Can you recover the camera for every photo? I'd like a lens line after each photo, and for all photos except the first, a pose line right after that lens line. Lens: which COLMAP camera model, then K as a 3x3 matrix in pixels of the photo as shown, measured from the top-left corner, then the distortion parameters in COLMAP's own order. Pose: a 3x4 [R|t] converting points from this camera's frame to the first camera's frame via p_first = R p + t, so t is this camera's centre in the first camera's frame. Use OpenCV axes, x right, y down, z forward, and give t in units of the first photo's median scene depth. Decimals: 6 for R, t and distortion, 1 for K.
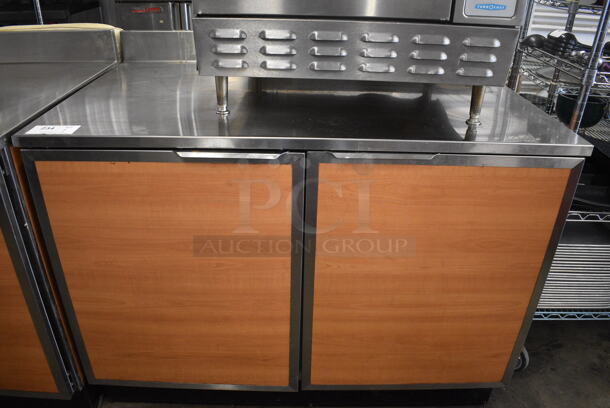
lens RADIAL K [[461.8, 0, 305.0], [0, 461.8, 204.0], [0, 0, 1]] dist [-0.089004, 0.002814]
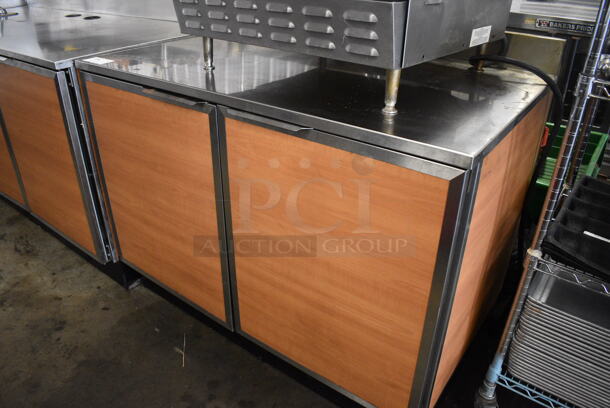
lens RADIAL K [[461.8, 0, 305.0], [0, 461.8, 204.0], [0, 0, 1]] dist [-0.089004, 0.002814]
pose [[0.805688, 0.283141, -0.520286, 0.781817], [-0.281604, 0.955839, 0.084091, -0.033106], [0.521119, 0.078764, 0.849842, 0.157745]]
